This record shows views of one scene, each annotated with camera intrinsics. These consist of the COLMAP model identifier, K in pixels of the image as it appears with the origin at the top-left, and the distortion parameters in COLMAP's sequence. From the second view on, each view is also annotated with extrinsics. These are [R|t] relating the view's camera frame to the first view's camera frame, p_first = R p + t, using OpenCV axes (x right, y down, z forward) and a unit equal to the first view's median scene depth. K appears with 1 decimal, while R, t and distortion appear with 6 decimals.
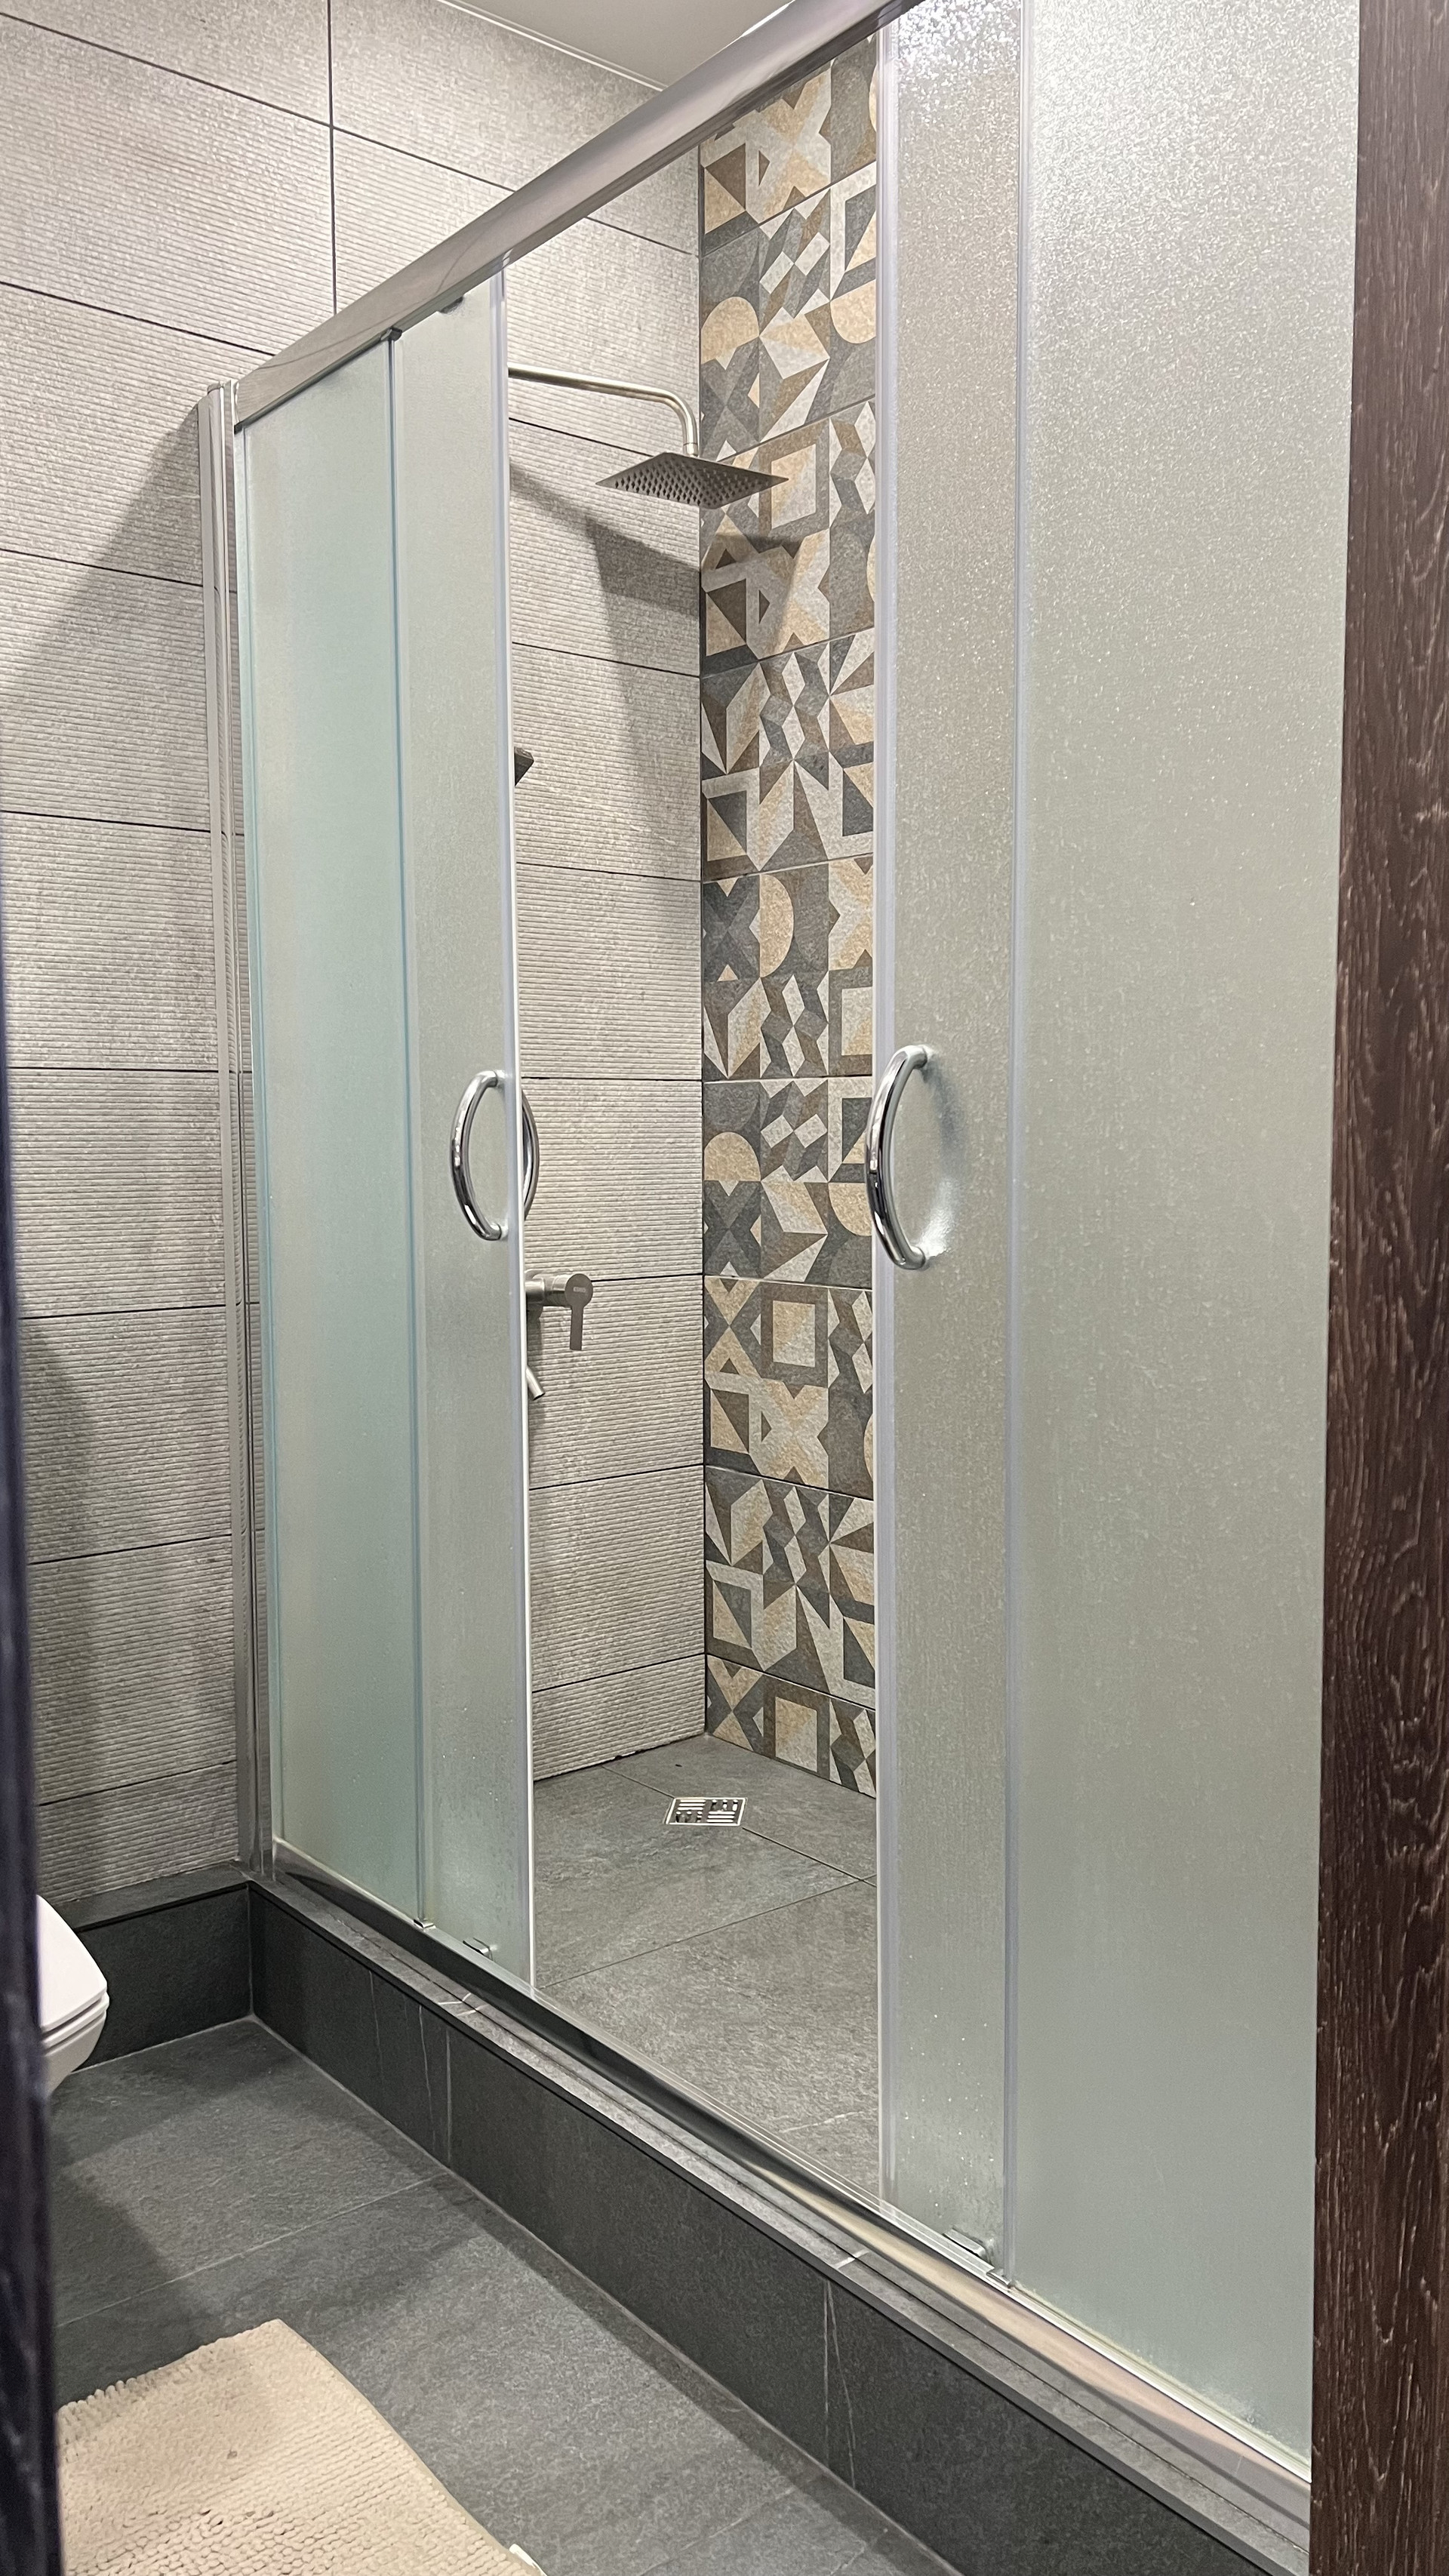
lens RADIAL K [[1950.1, 0, 718.1], [0, 1950.1, 1288.4], [0, 0, 1]] dist [0.079106, -0.091555]
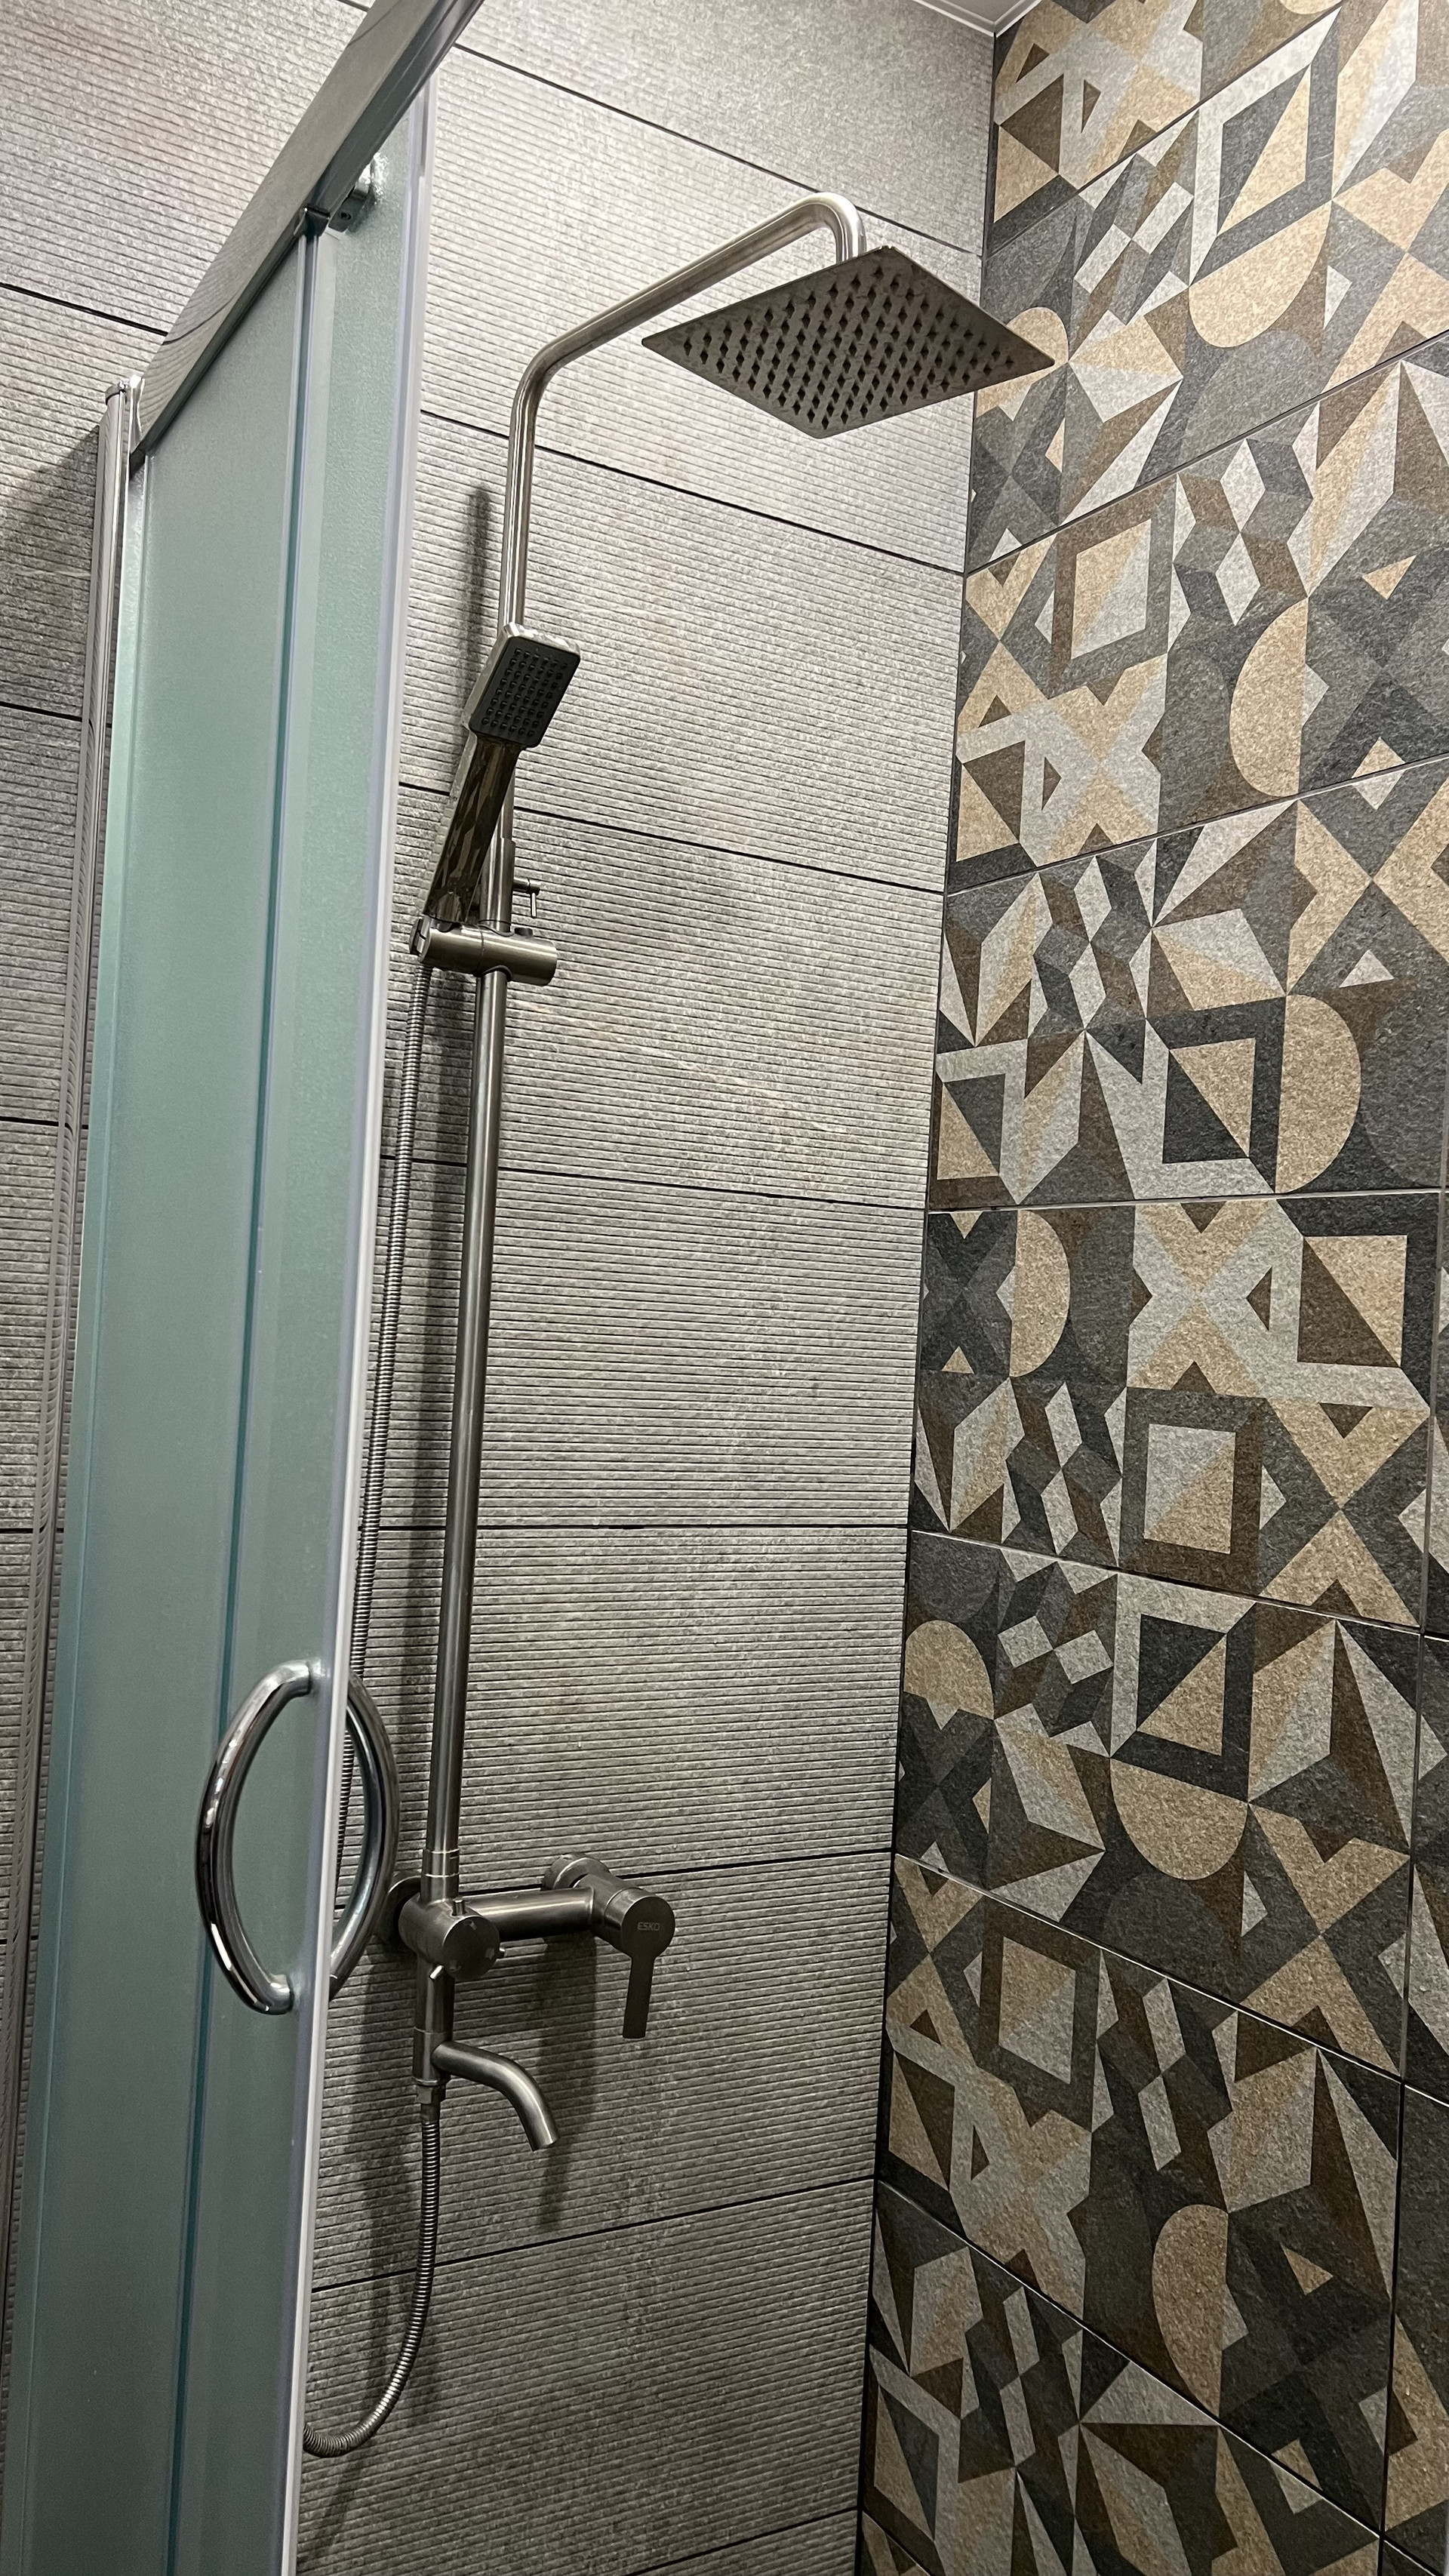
lens RADIAL K [[1950.1, 0, 712.8], [0, 1950.1, 1269.5], [0, 0, 1]] dist [0.079106, -0.091555]
pose [[0.985342, 0.057589, -0.160574, 0.026047], [-0.076035, 0.990884, -0.111208, -0.119703], [0.152706, 0.121787, 0.980739, 0.398634]]
